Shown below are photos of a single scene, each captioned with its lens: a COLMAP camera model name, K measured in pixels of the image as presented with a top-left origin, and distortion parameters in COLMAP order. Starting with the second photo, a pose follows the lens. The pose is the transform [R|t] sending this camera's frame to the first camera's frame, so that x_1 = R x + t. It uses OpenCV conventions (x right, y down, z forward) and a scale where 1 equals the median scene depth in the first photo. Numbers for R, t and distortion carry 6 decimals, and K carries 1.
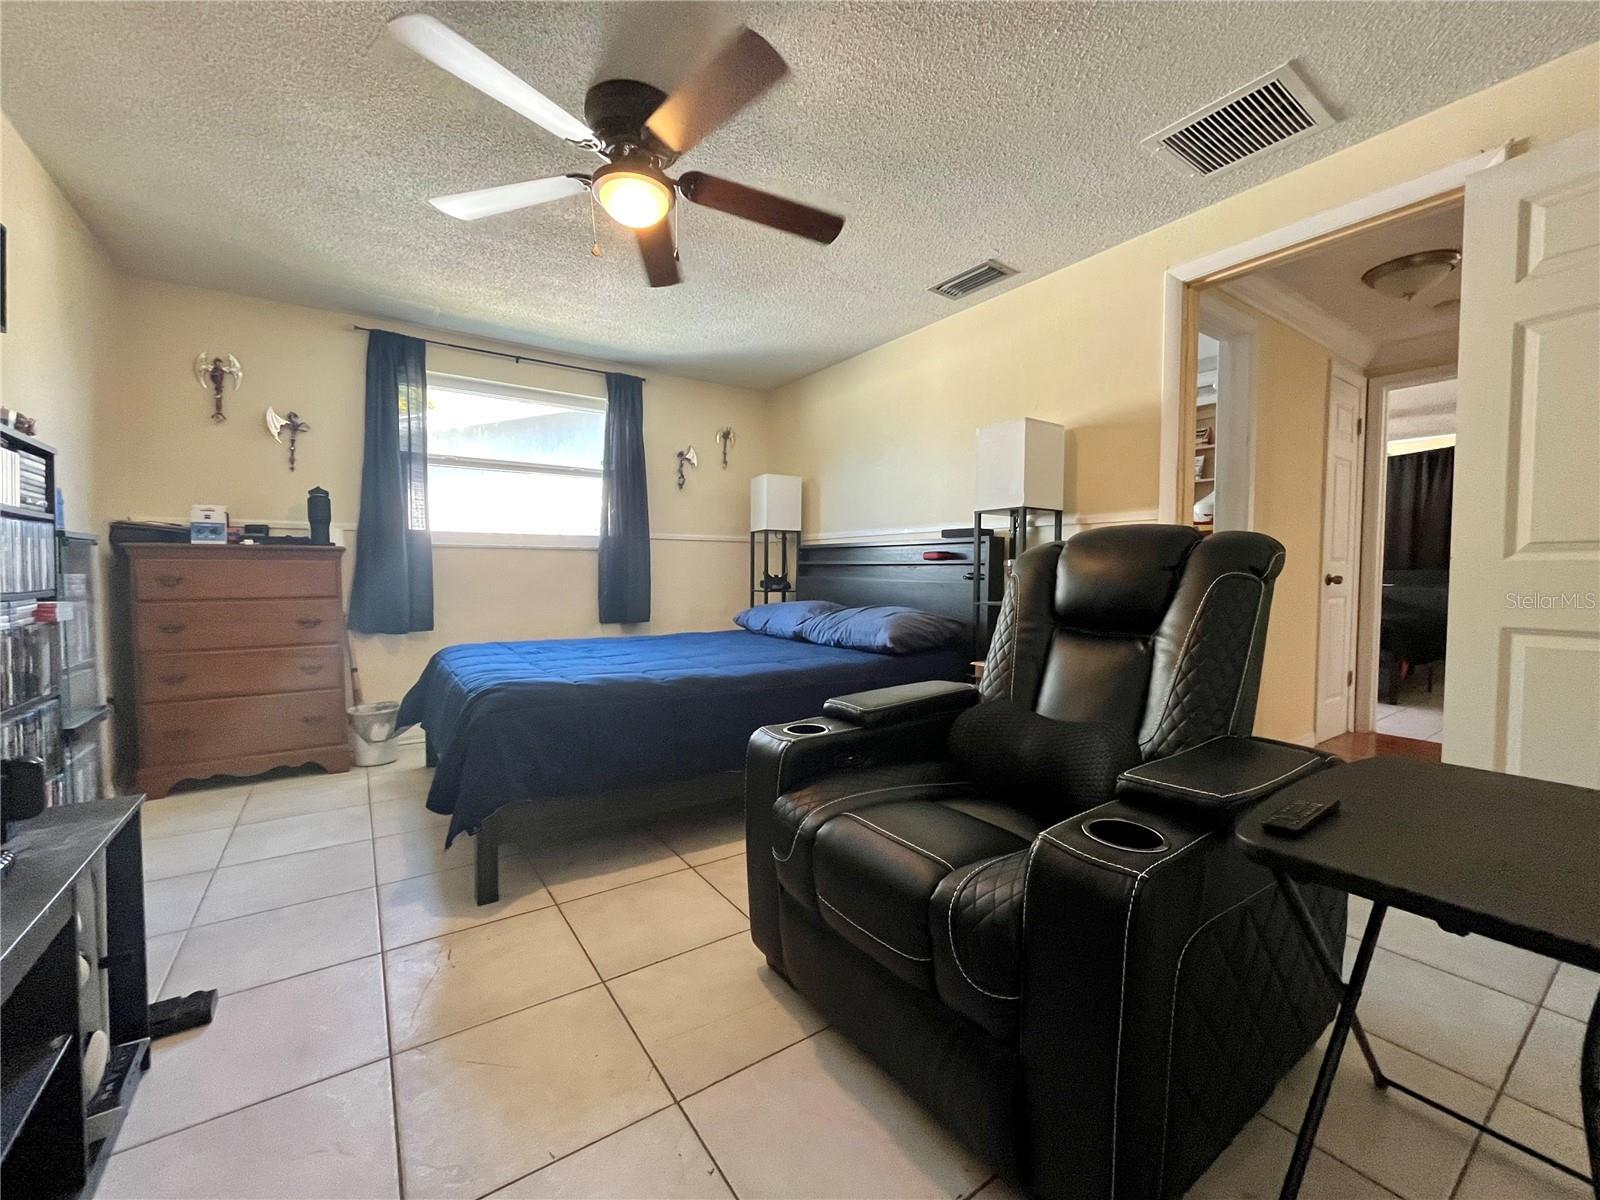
lens RADIAL K [[642.7, 0, 801.9], [0, 642.7, 596.4], [0, 0, 1]] dist [0.001715, 0.000097]
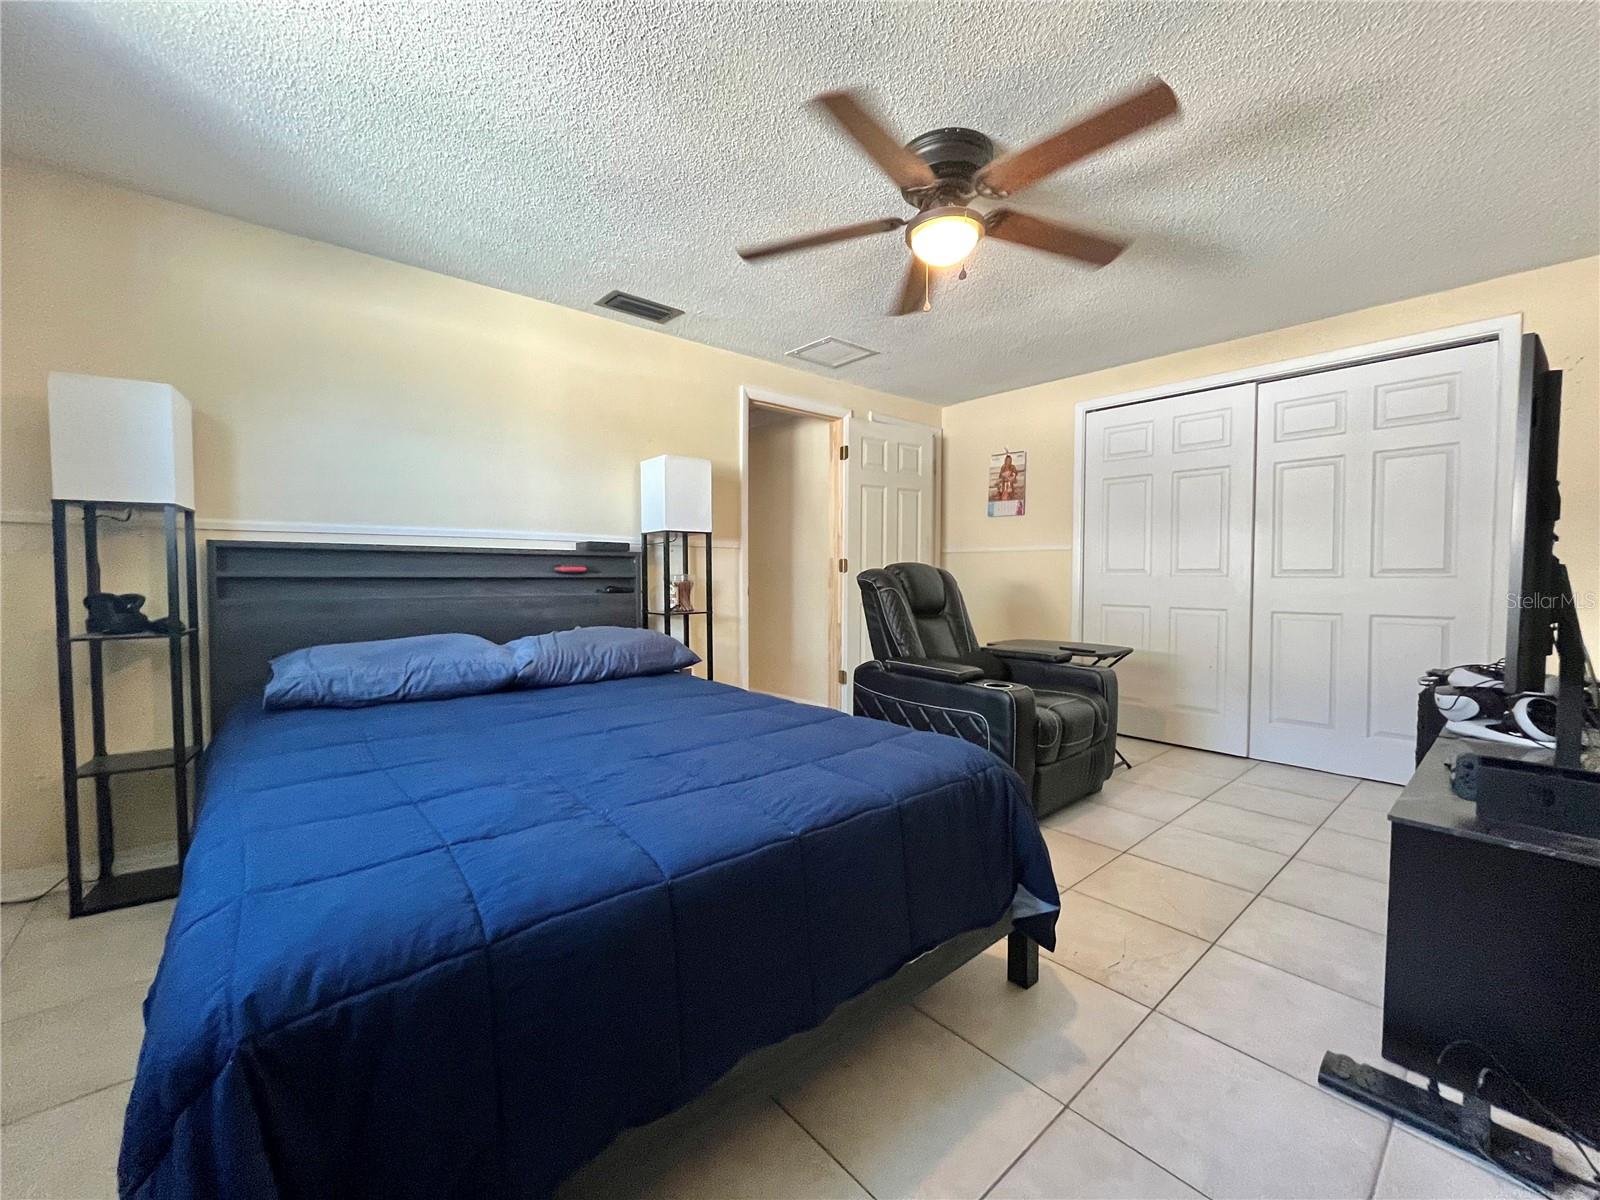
lens RADIAL K [[642.7, 0, 801.9], [0, 642.7, 596.4], [0, 0, 1]] dist [0.001715, 0.000097]
pose [[-0.126705, -0.032897, 0.991395, -0.825088], [0.060001, 0.997366, 0.040763, -0.042590], [-0.990124, 0.064649, -0.124398, 0.887563]]
